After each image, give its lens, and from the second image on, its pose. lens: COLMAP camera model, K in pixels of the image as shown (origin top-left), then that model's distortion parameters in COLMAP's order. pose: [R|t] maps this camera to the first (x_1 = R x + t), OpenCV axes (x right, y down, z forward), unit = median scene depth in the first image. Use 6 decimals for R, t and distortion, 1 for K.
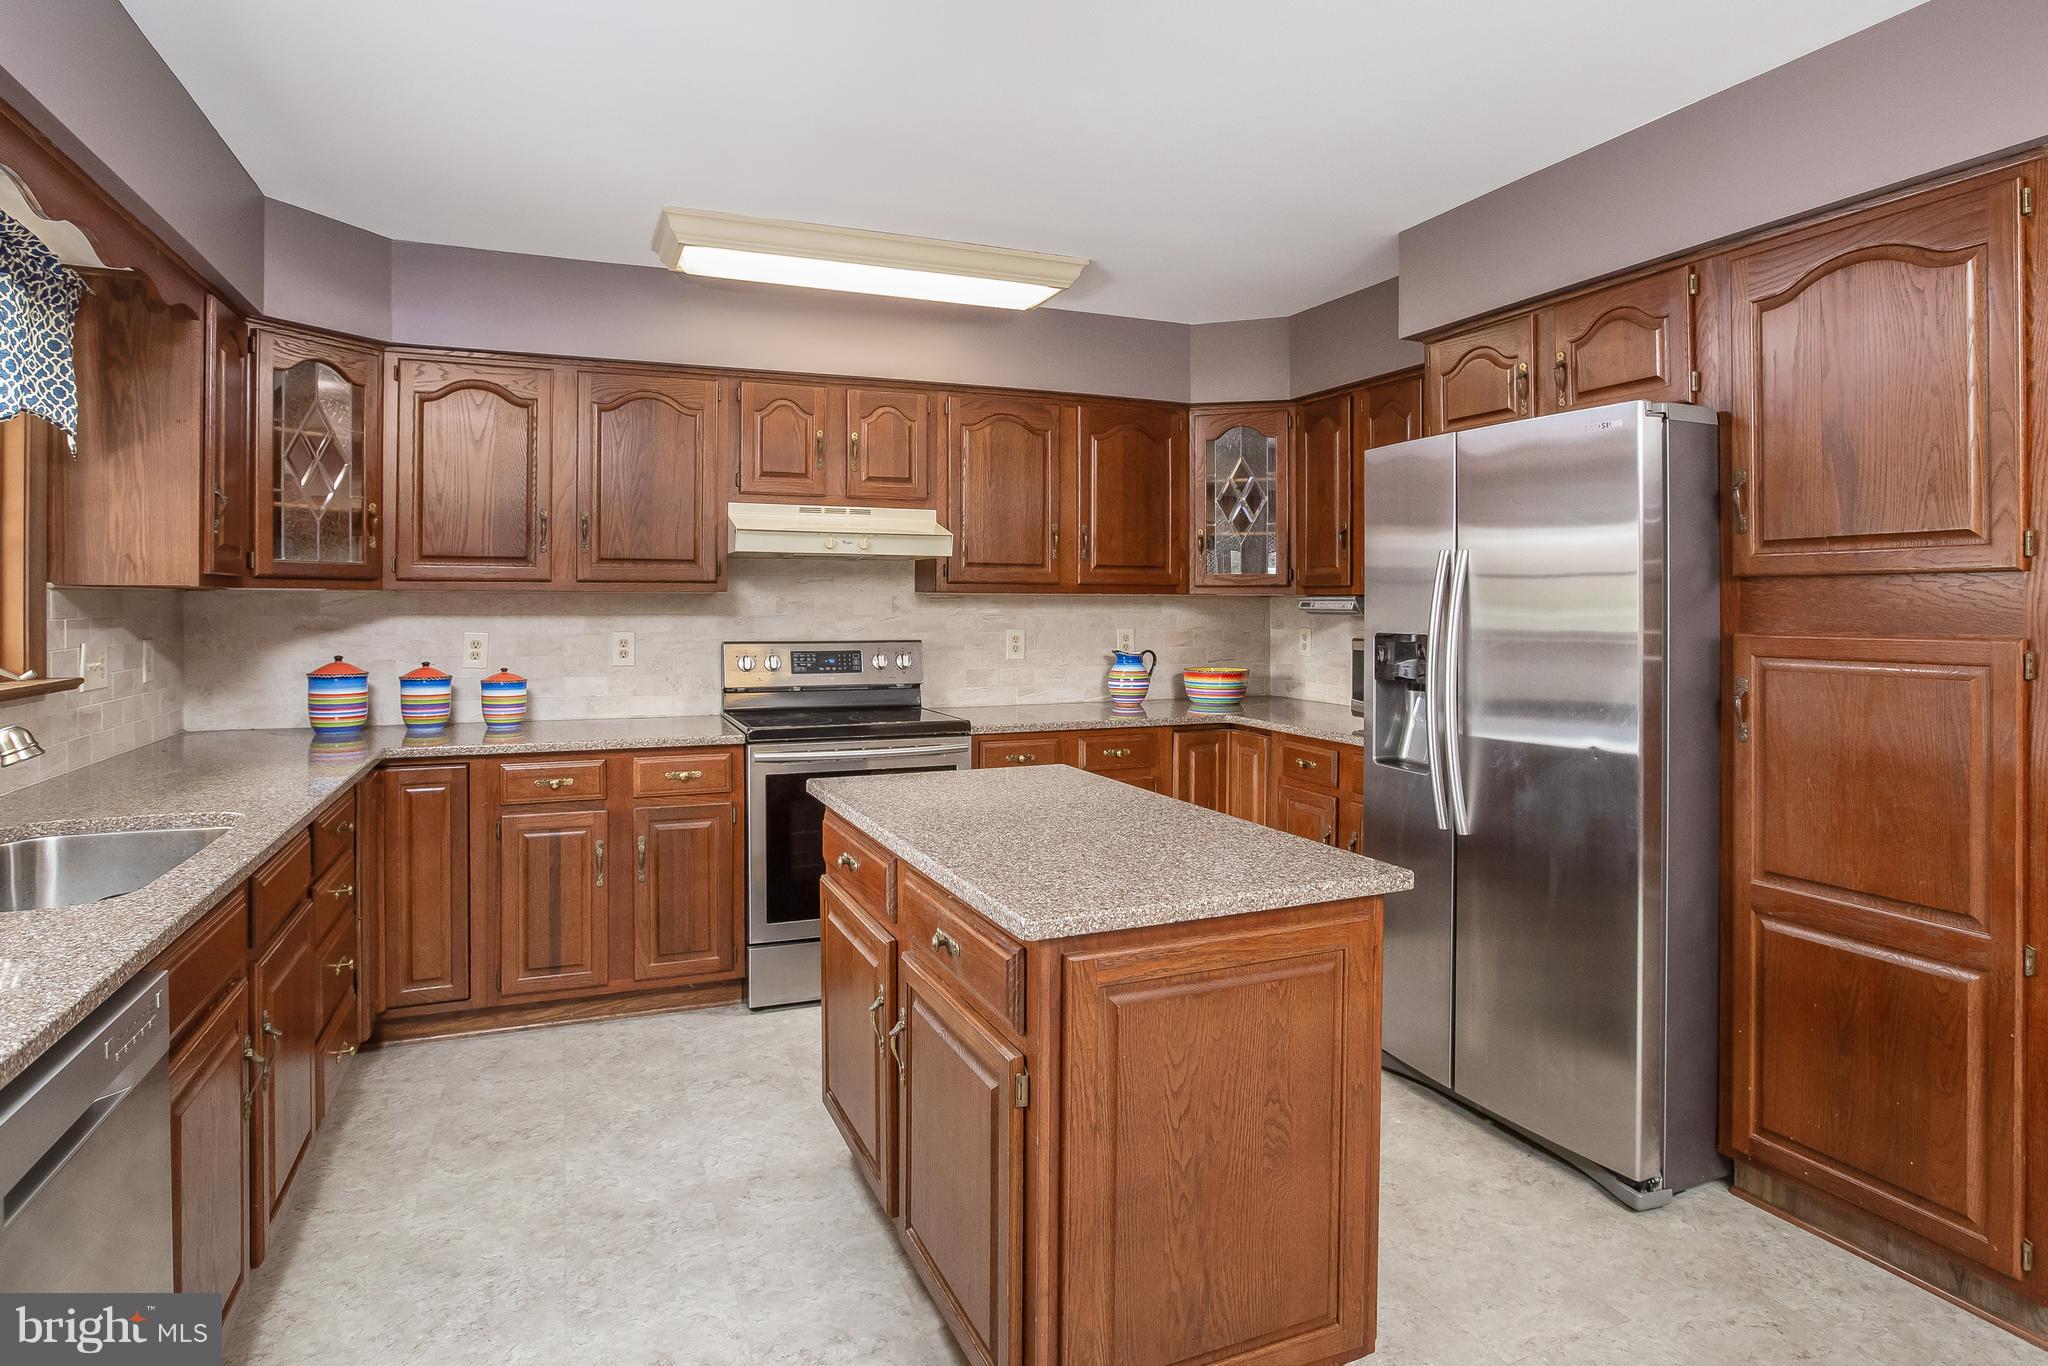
lens RADIAL K [[1091.0, 0, 1016.0], [0, 1091.0, 608.6], [0, 0, 1]] dist [-0.065980, 0.045025]
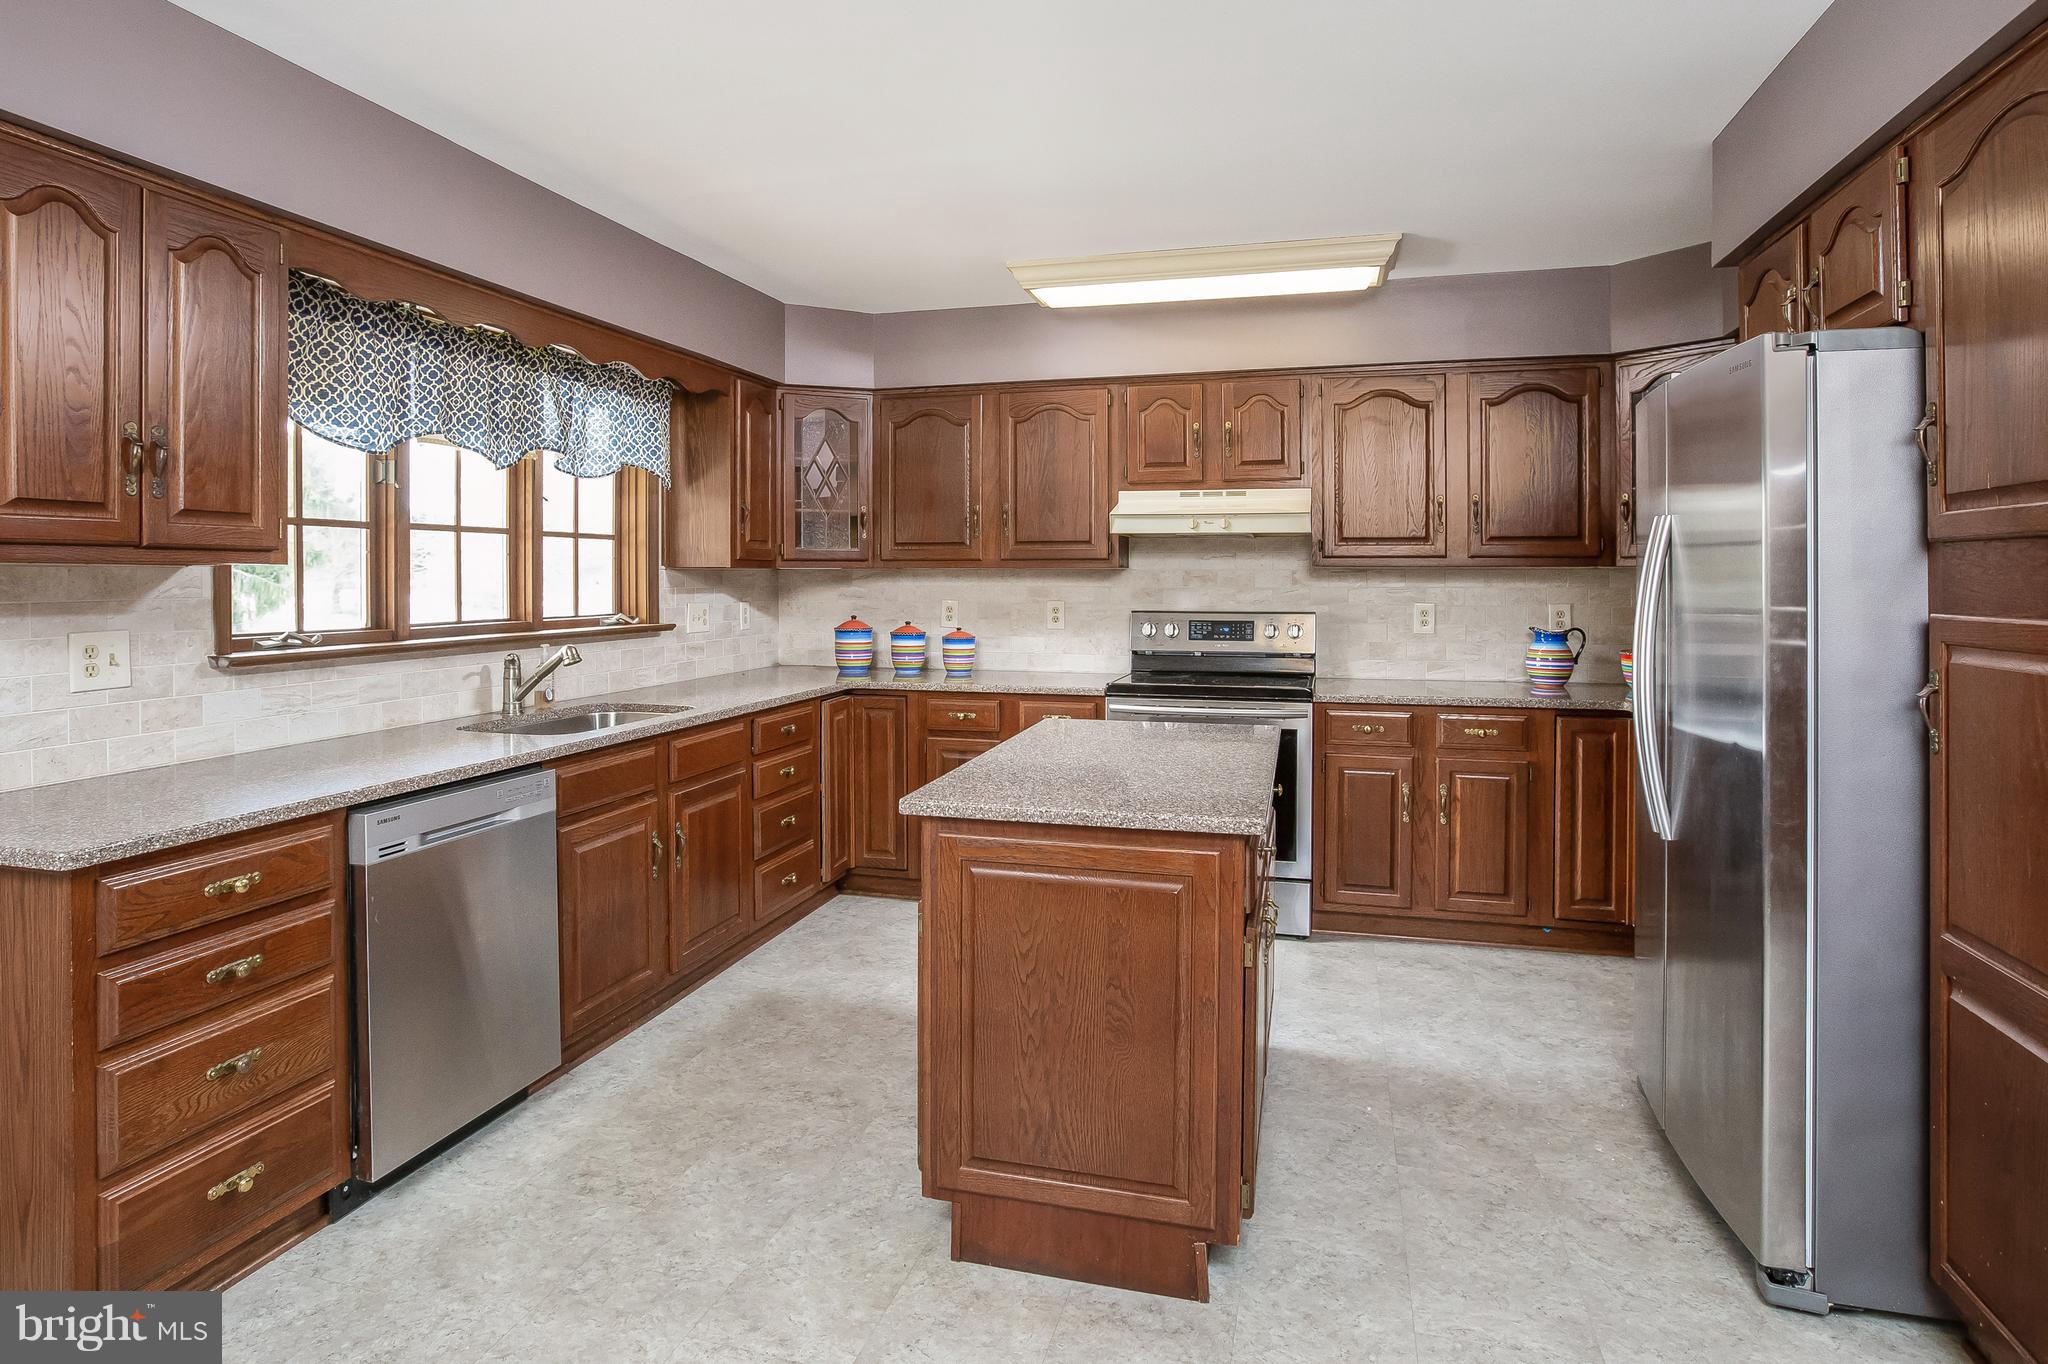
lens RADIAL K [[1132.9, 0, 1017.6], [0, 1132.9, 581.8], [0, 0, 1]] dist [-0.068712, 0.051026]
pose [[0.787051, 0.000691, -0.616887, 0.448320], [-0.001058, 0.999999, -0.000230, 0.000273], [0.616887, 0.000834, 0.787051, -0.032884]]
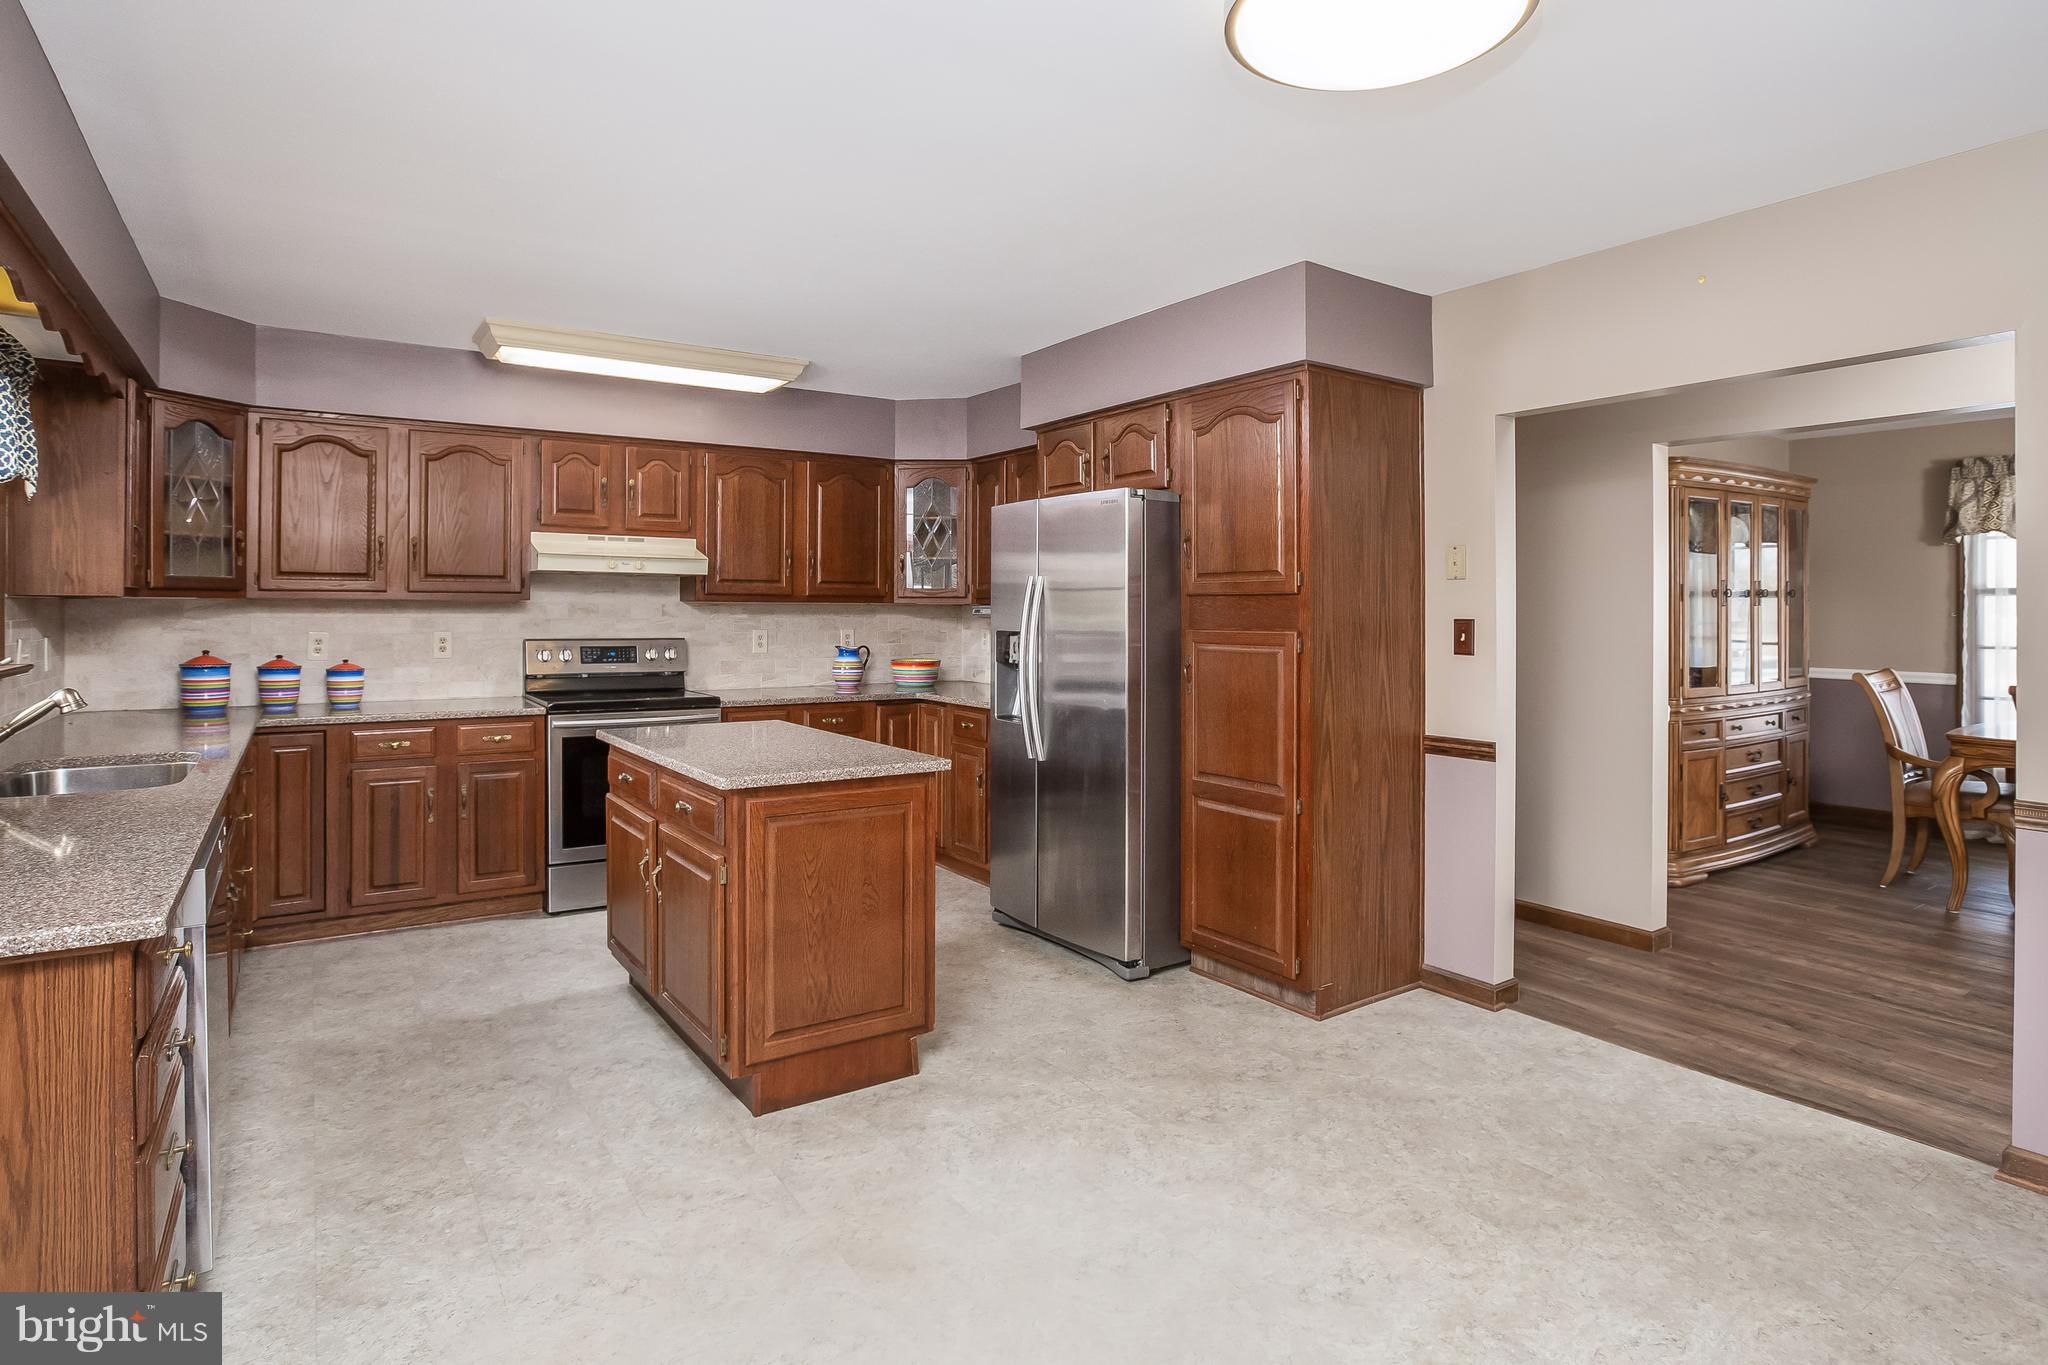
lens RADIAL K [[1055.2, 0, 1010.0], [0, 1055.2, 613.6], [0, 0, 1]] dist [-0.064434, 0.038770]
pose [[0.980531, 0.001701, 0.196358, 0.060051], [-0.001579, 0.999998, -0.000775, 0.000334], [-0.196359, 0.000450, 0.980532, -0.379843]]
